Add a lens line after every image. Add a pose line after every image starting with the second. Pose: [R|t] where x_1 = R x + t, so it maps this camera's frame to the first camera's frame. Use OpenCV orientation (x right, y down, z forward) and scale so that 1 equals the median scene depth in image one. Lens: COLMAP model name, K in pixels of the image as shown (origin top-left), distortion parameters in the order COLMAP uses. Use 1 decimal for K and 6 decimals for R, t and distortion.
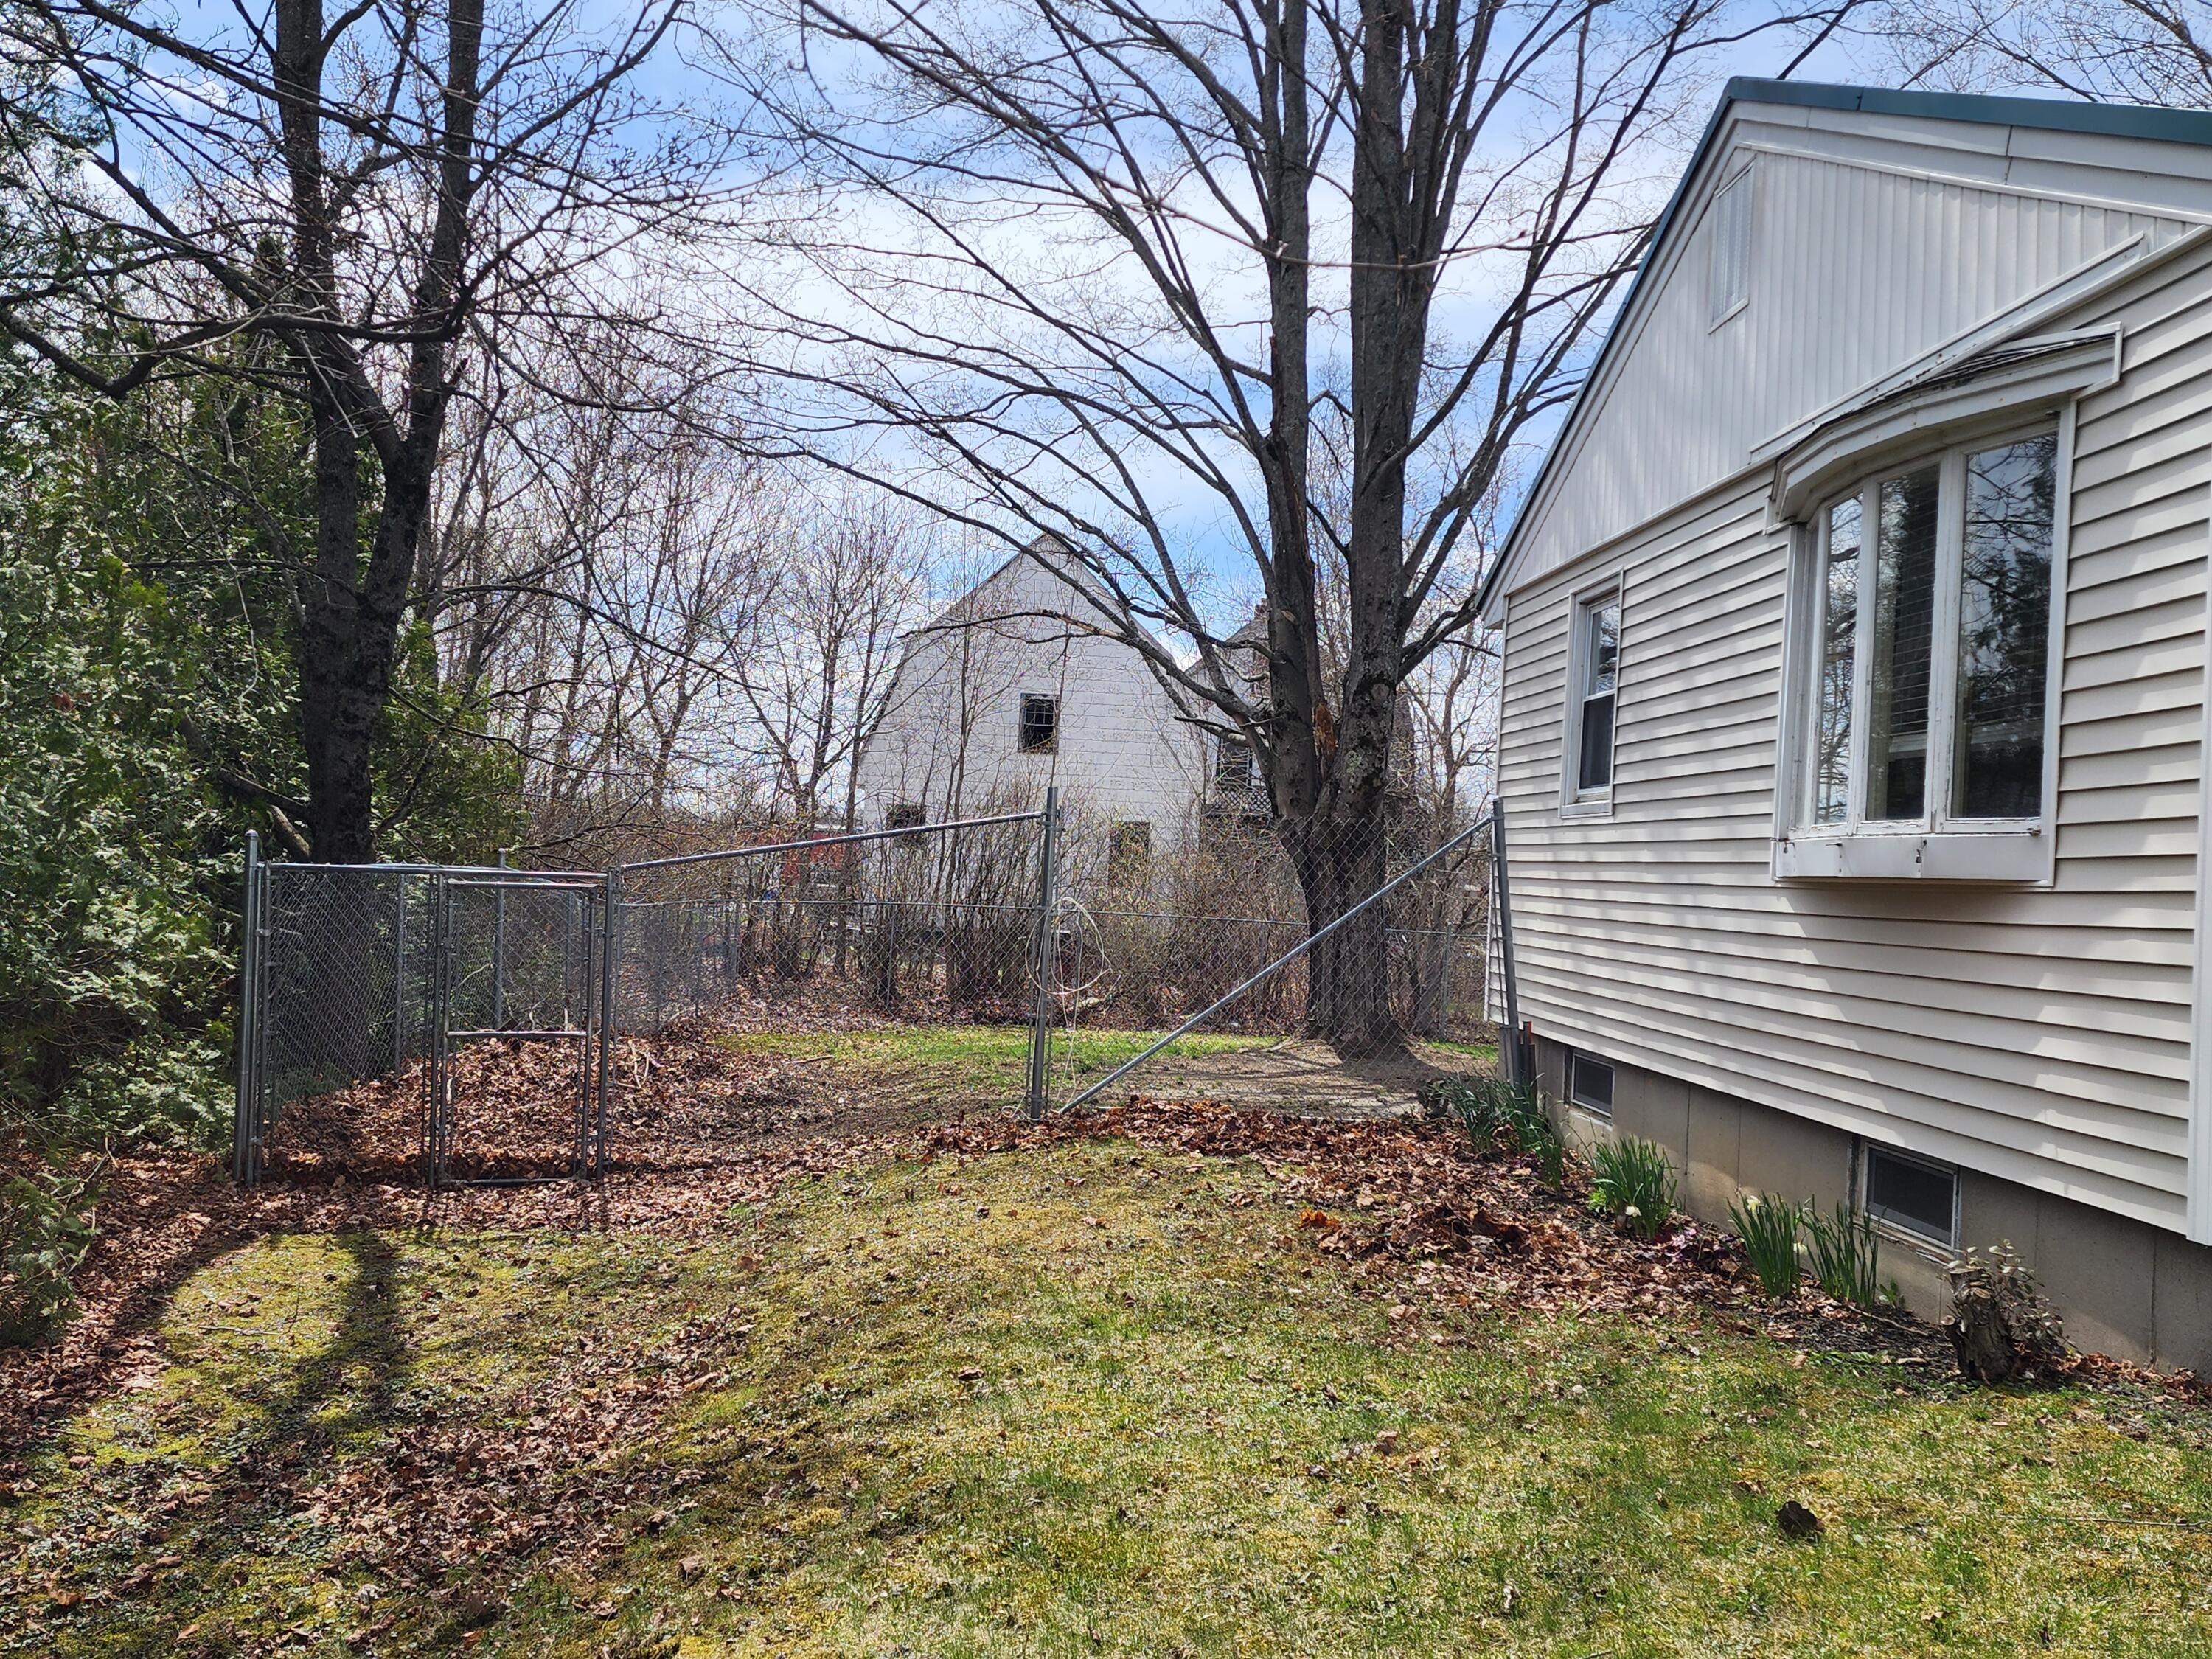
lens RADIAL K [[1826.2, 0, 1106.0], [0, 1826.2, 829.5], [0, 0, 1]] dist [-0.004593, -0.008494]
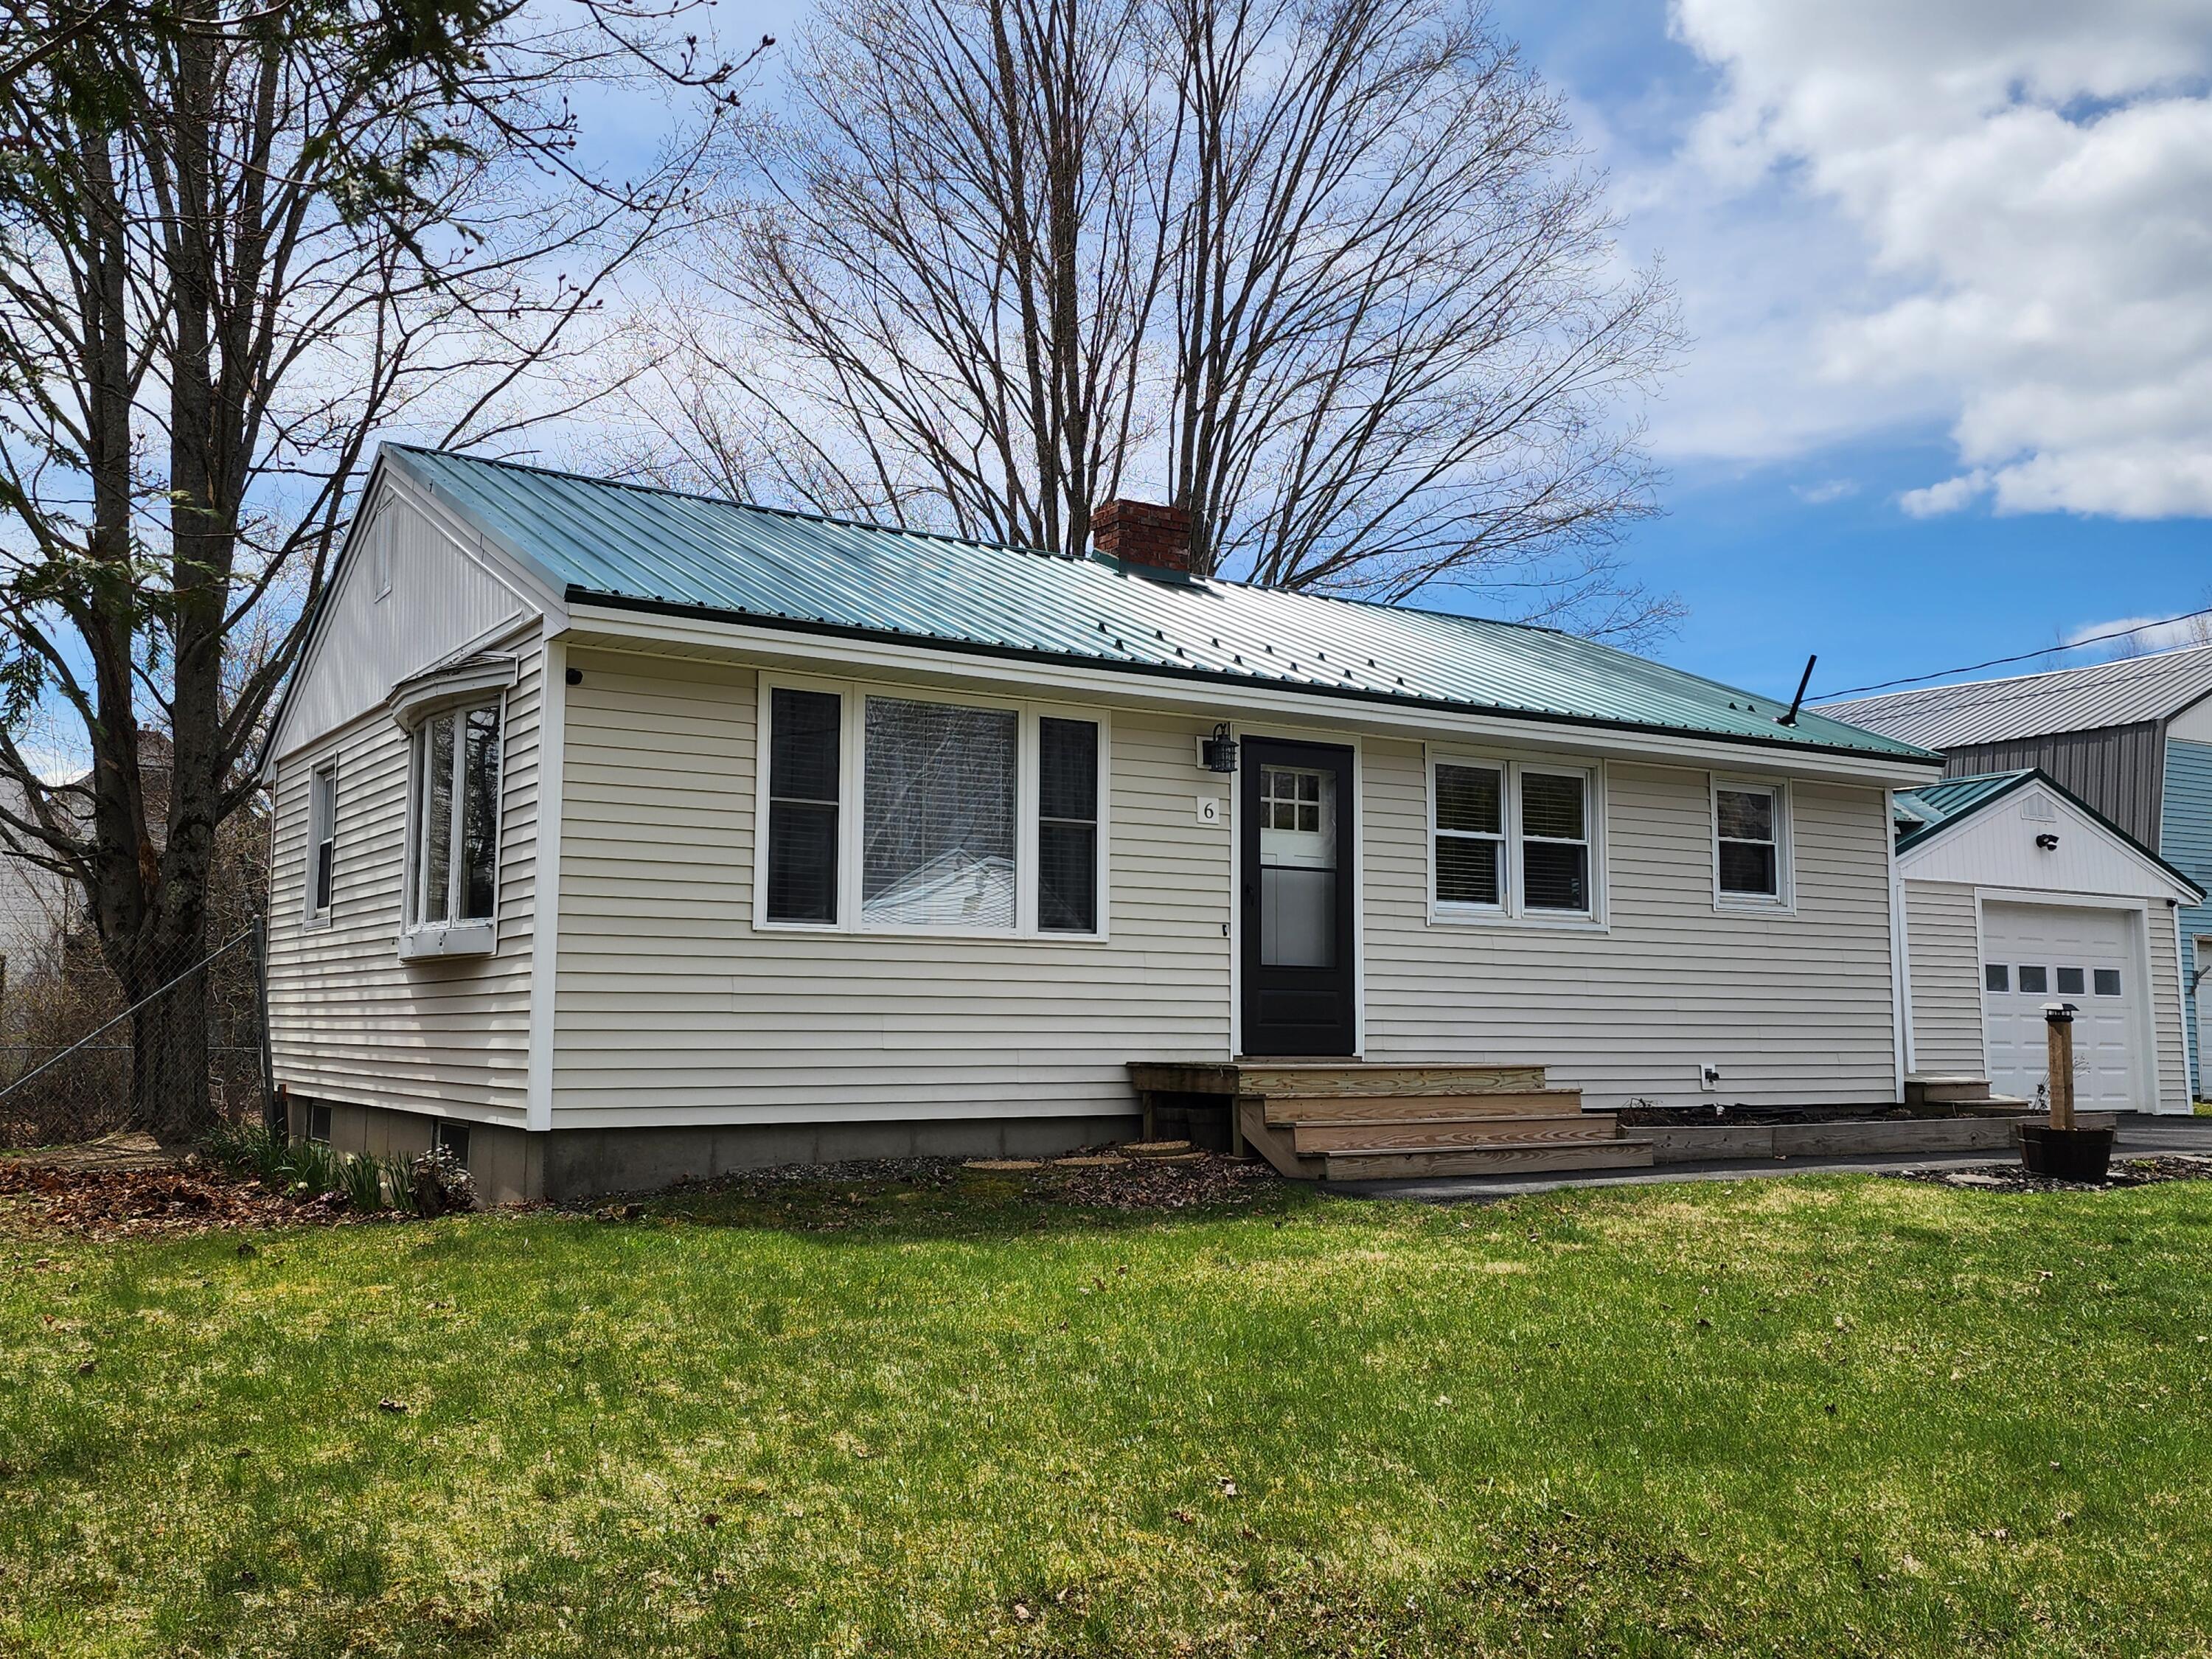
lens RADIAL K [[1826.2, 0, 1106.0], [0, 1826.2, 829.5], [0, 0, 1]] dist [-0.004593, -0.008494]
pose [[0.848755, -0.000191, 0.528787, 0.039143], [0.035330, 0.997786, -0.056349, 0.016627], [-0.527605, 0.066508, 0.846882, -0.477415]]
